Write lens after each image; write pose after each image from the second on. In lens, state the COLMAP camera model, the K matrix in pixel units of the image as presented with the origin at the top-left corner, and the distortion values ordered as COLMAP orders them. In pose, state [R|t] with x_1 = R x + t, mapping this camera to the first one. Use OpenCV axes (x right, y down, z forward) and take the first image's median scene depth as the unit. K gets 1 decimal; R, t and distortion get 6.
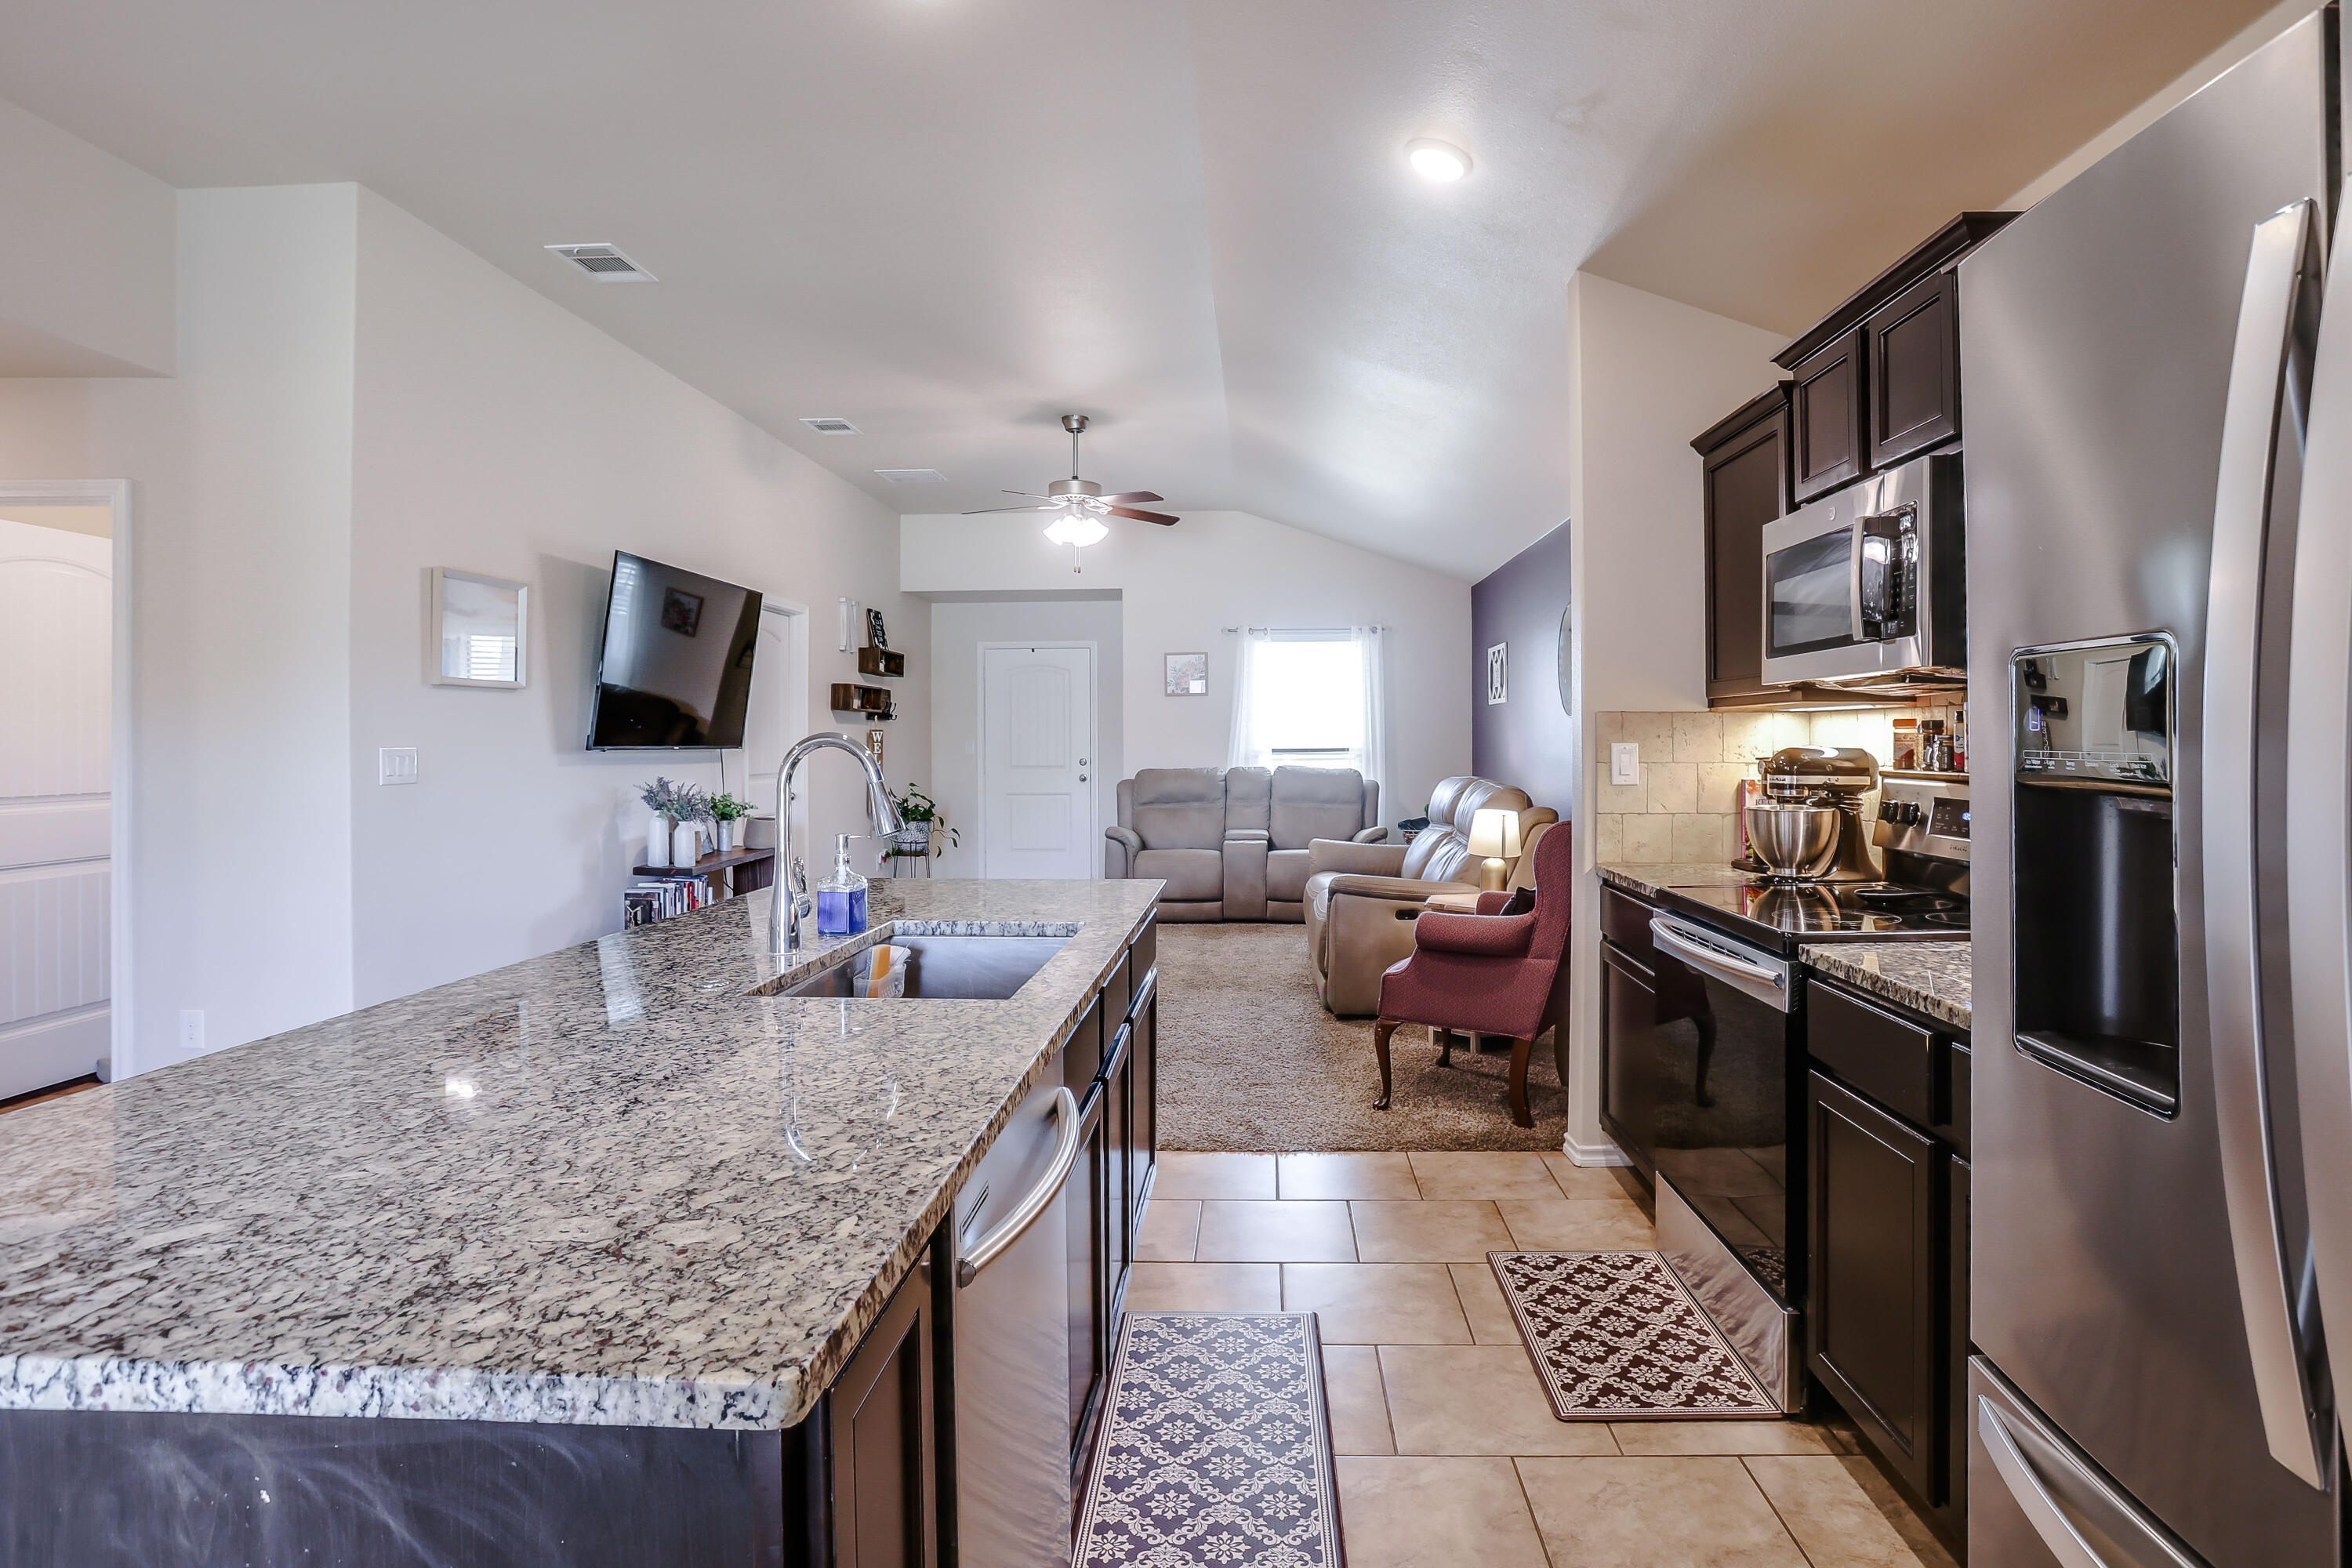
lens RADIAL K [[1256.7, 0, 1212.9], [0, 1256.7, 724.9], [0, 0, 1]] dist [-0.051037, 0.012222]
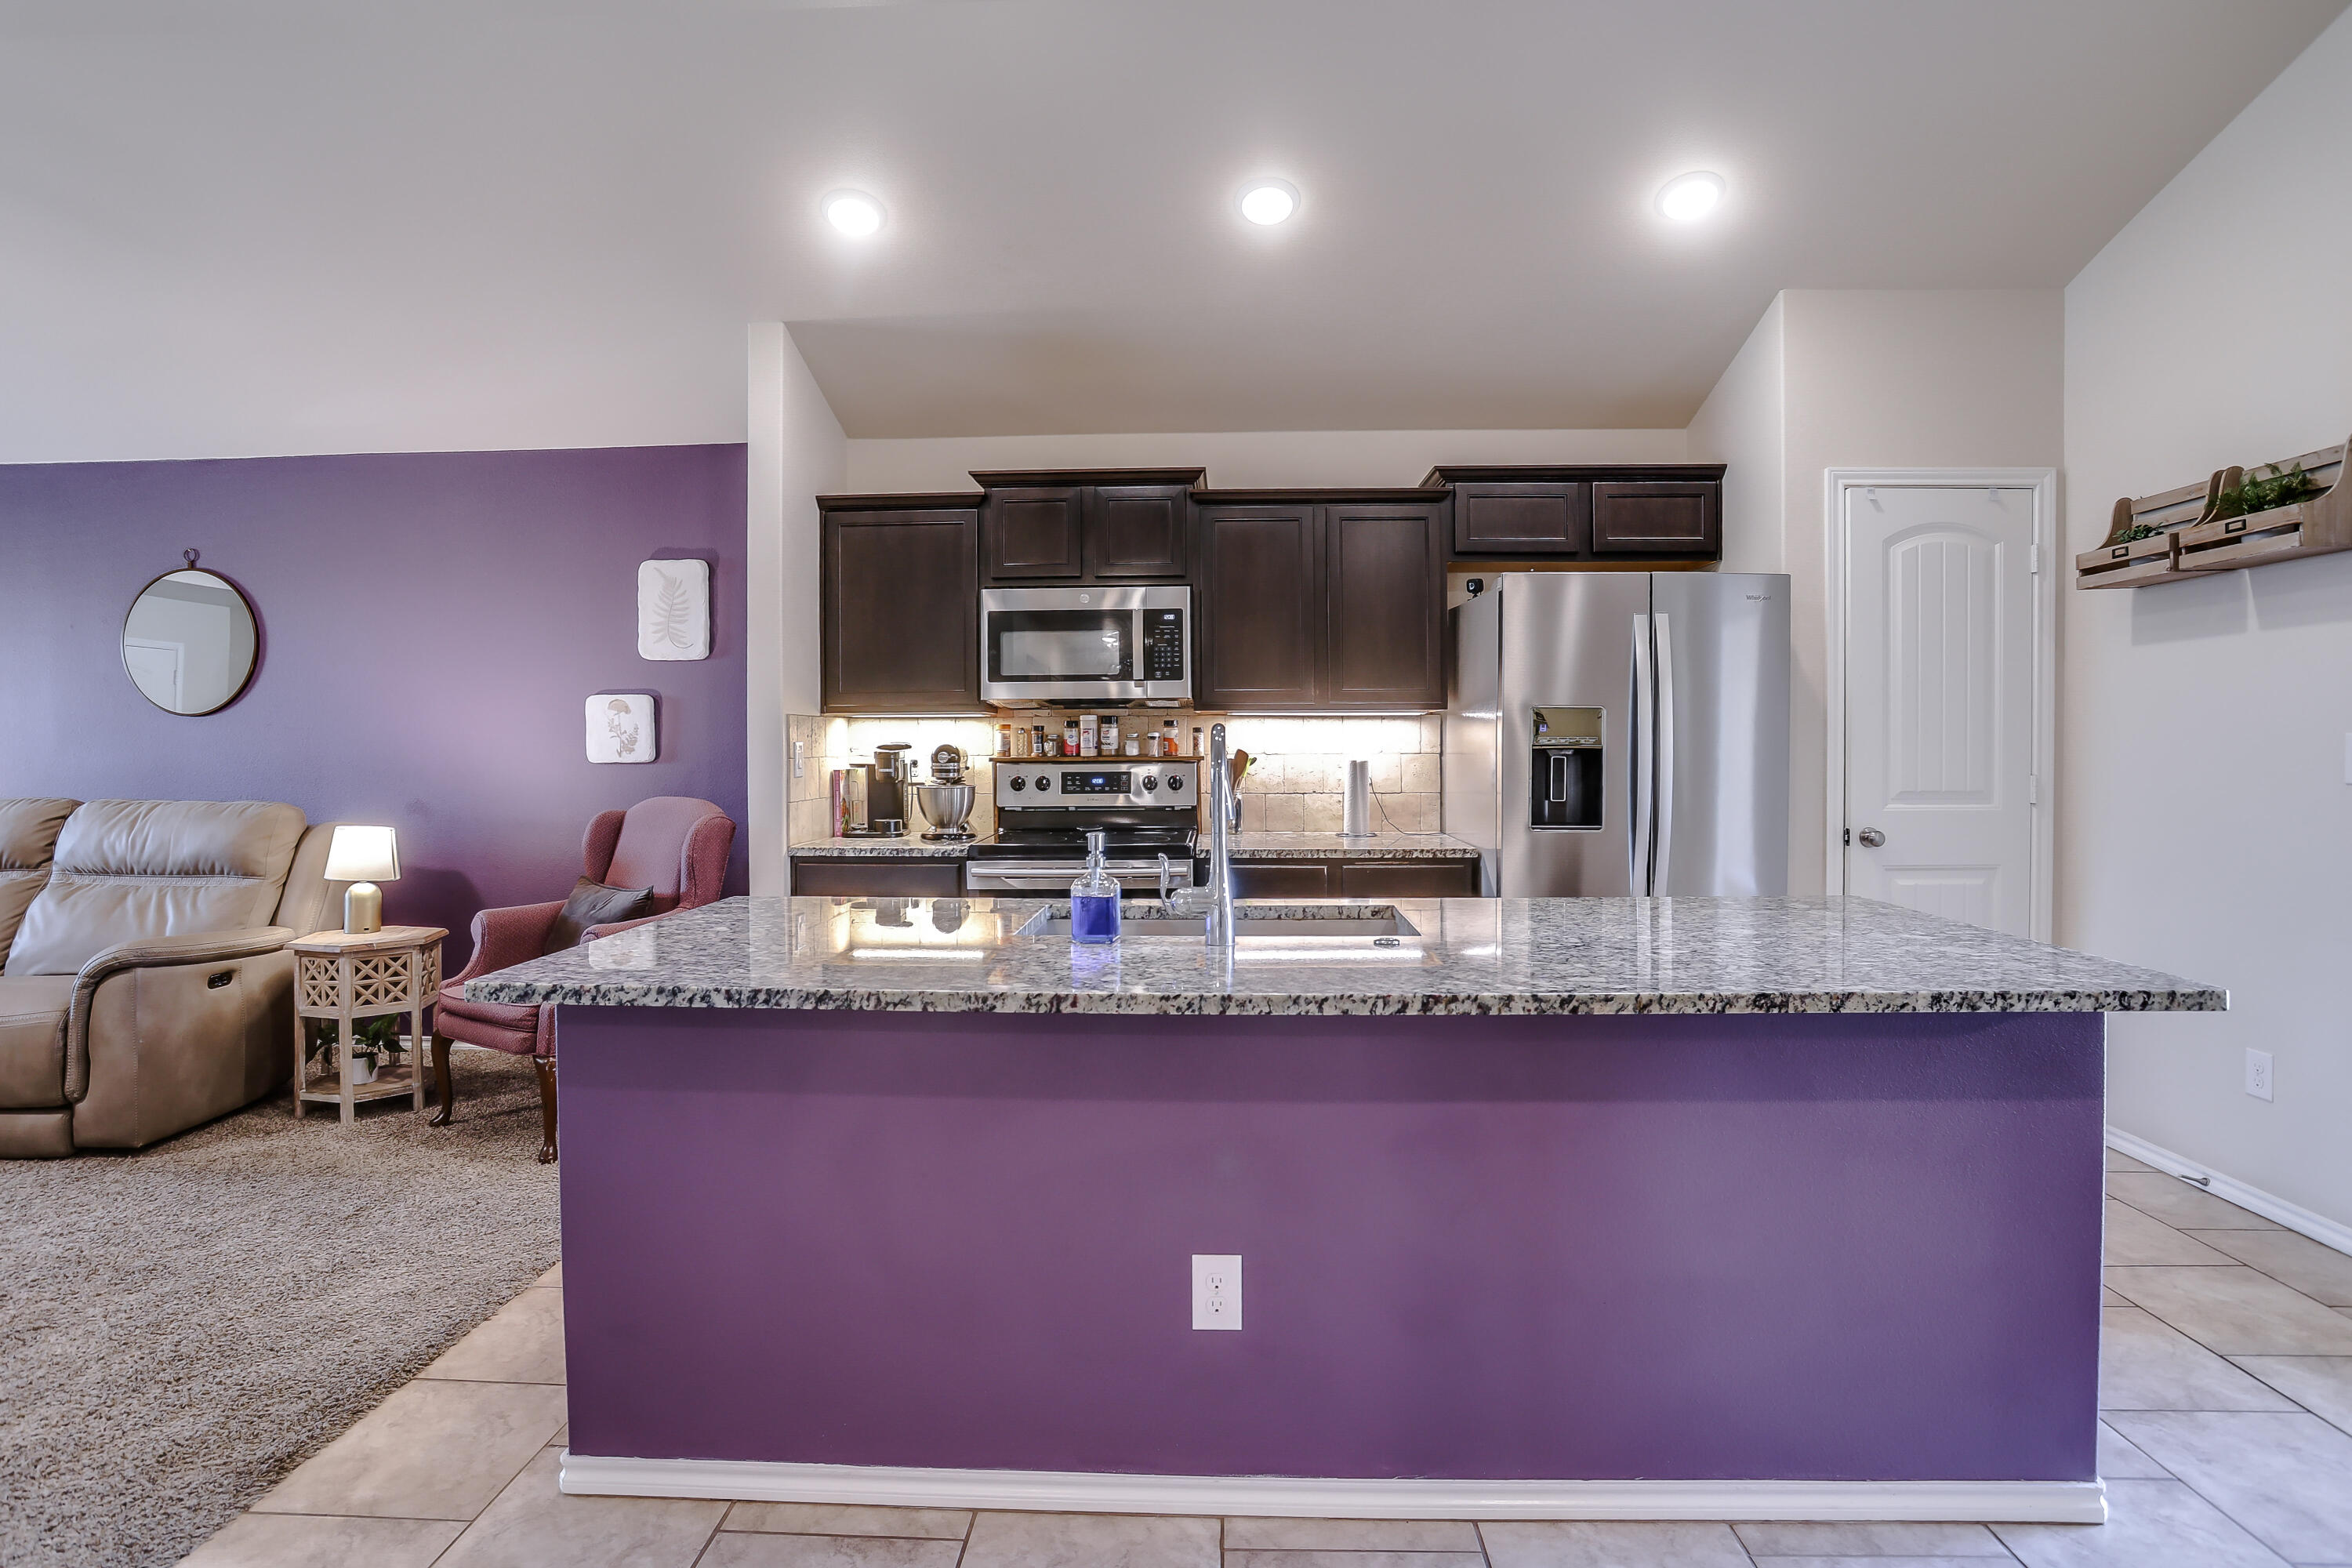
lens RADIAL K [[1196.6, 0, 1206.4], [0, 1196.6, 770.9], [0, 0, 1]] dist [-0.051851, 0.018476]
pose [[0.009889, -0.023462, 0.999676, -0.469070], [-0.006256, 0.999704, 0.023525, 0.007972], [-0.999932, -0.006487, 0.009739, 0.355515]]
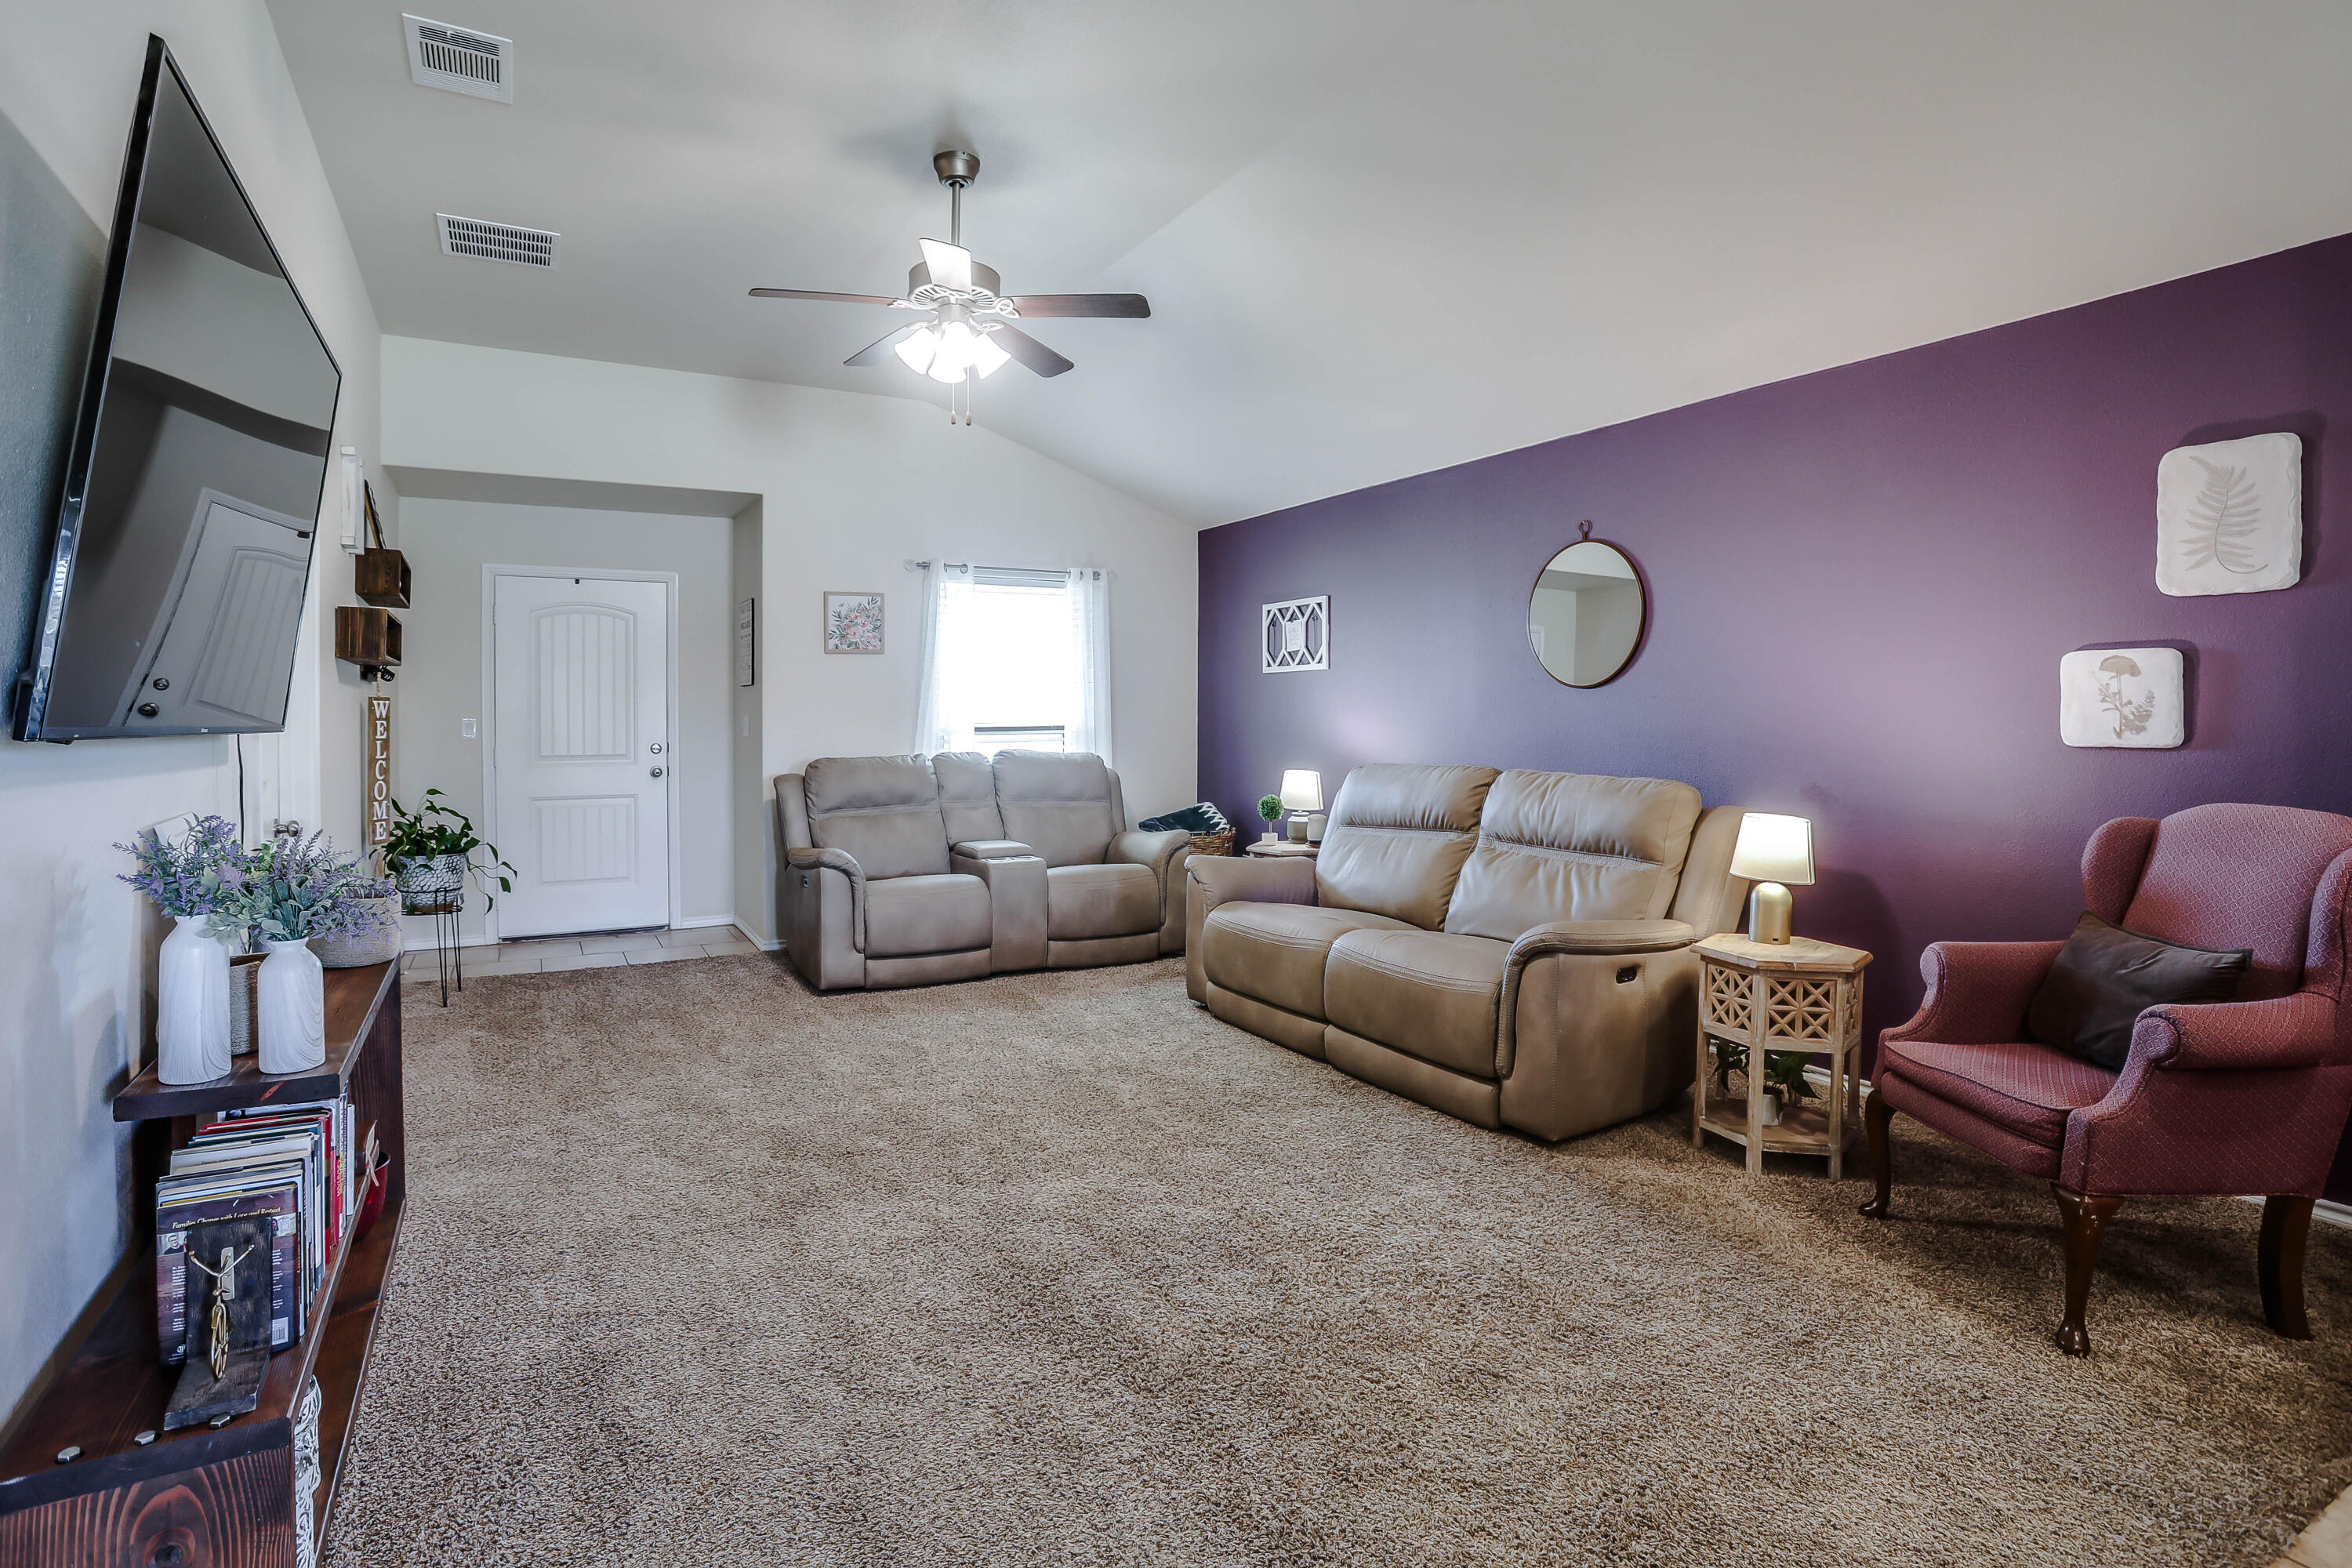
lens RADIAL K [[1196.6, 0, 1139.1], [0, 1196.6, 719.5], [0, 0, 1]] dist [-0.051851, 0.018476]
pose [[0.861349, -0.000241, 0.508014, -0.344101], [-0.006761, 0.999906, 0.011938, 0.007656], [-0.507970, -0.013718, 0.861266, 0.527418]]
